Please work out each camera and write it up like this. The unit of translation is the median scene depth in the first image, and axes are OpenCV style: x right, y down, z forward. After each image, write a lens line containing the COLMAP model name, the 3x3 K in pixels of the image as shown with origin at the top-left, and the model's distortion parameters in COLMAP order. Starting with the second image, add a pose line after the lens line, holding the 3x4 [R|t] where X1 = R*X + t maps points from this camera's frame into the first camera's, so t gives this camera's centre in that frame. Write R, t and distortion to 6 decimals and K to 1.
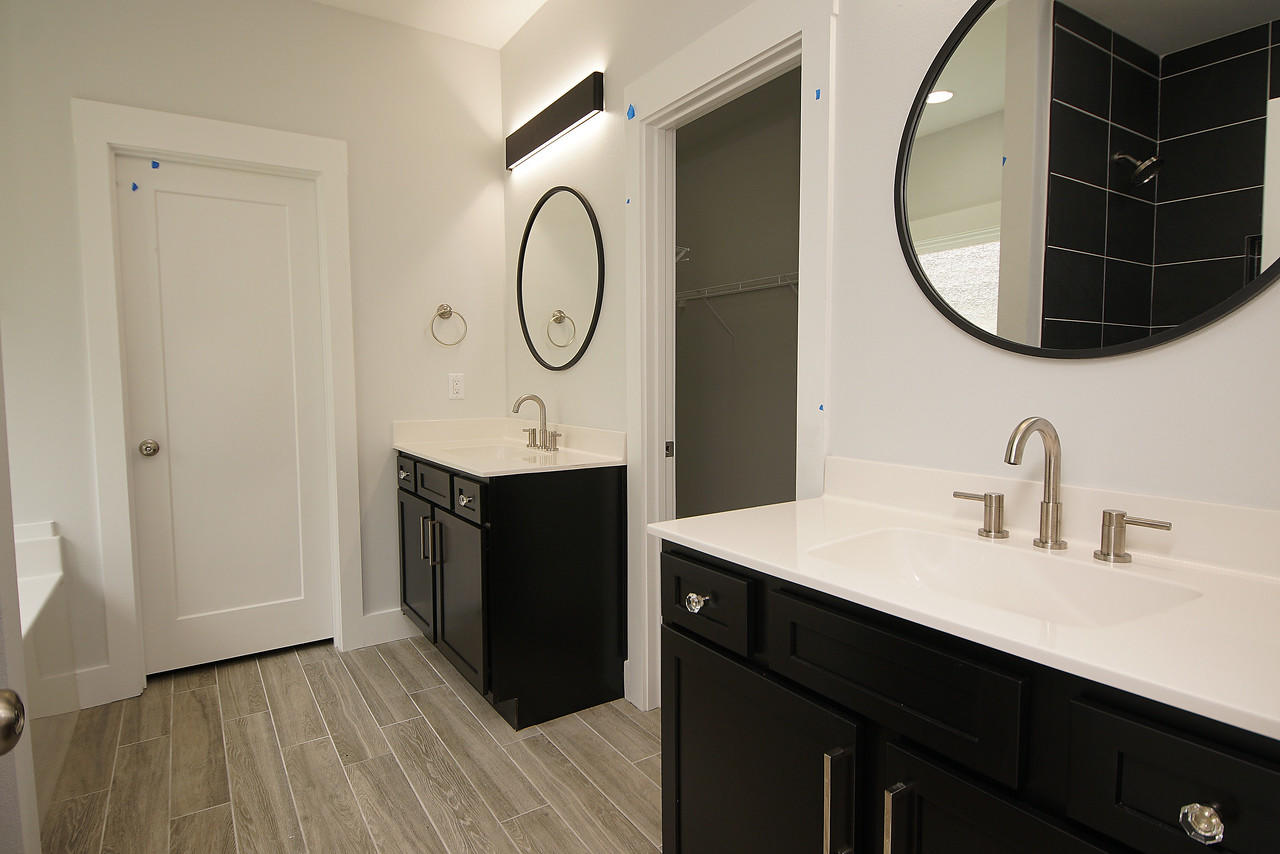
lens RADIAL K [[693.1, 0, 633.9], [0, 693.1, 425.0], [0, 0, 1]] dist [0.019306, -0.019495]
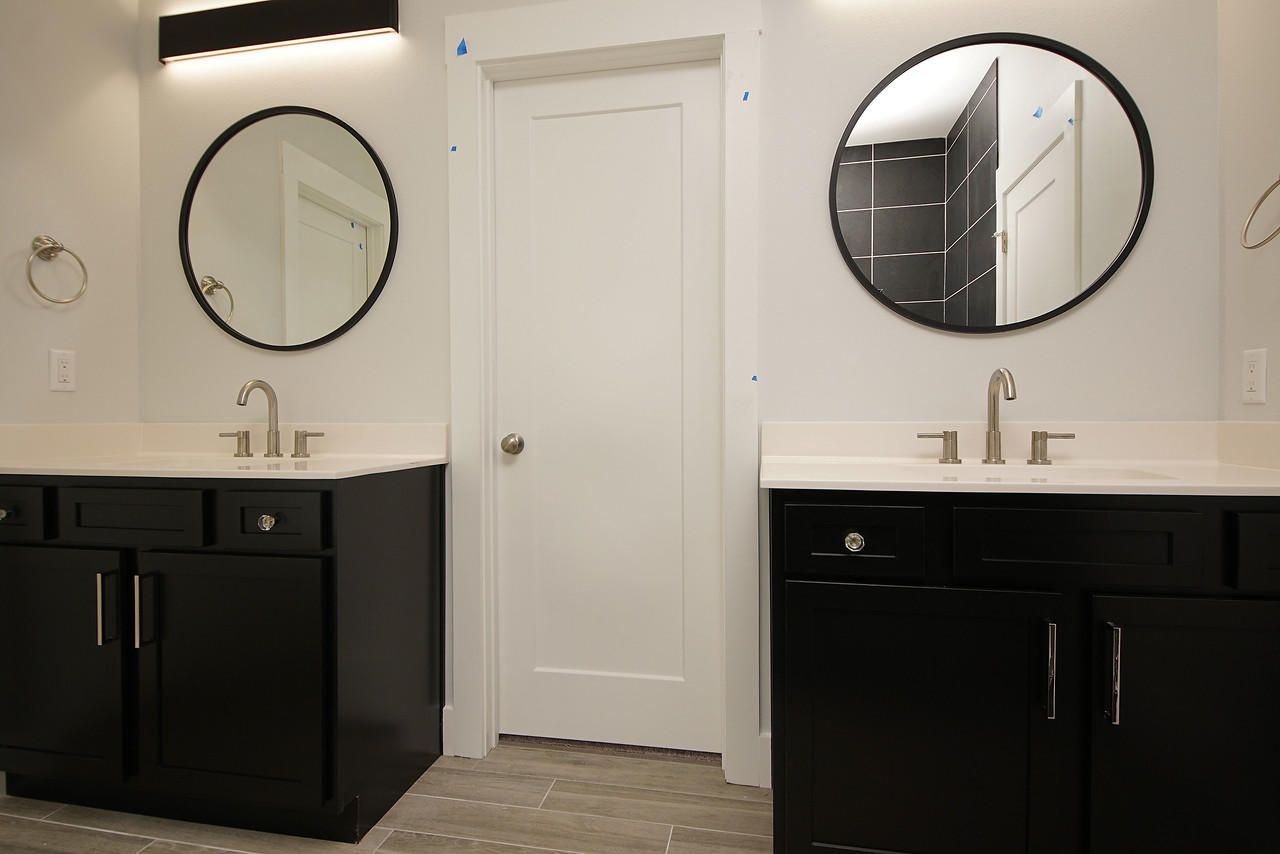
lens RADIAL K [[693.1, 0, 631.0], [0, 693.1, 426.7], [0, 0, 1]] dist [0.019306, -0.019495]
pose [[0.696348, -0.006517, 0.717675, -0.478785], [0.051529, 0.997832, -0.040937, 0.062897], [-0.715852, 0.065487, 0.695174, 0.284136]]
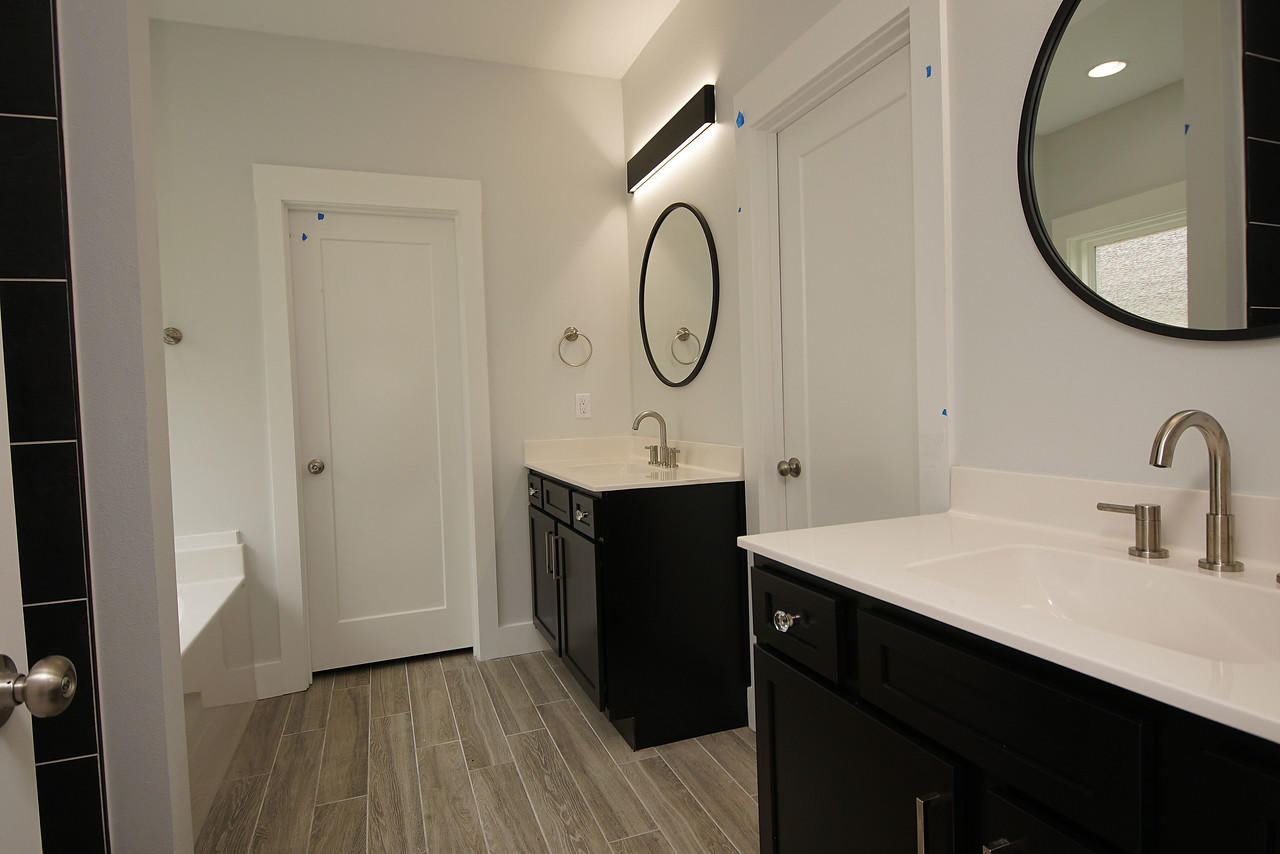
lens RADIAL K [[693.1, 0, 630.9], [0, 693.1, 424.3], [0, 0, 1]] dist [0.019306, -0.019495]
pose [[0.974929, -0.020213, -0.221595, 0.054567], [0.012369, 0.999249, -0.036729, 0.013556], [0.222171, 0.033067, 0.974447, 0.023246]]
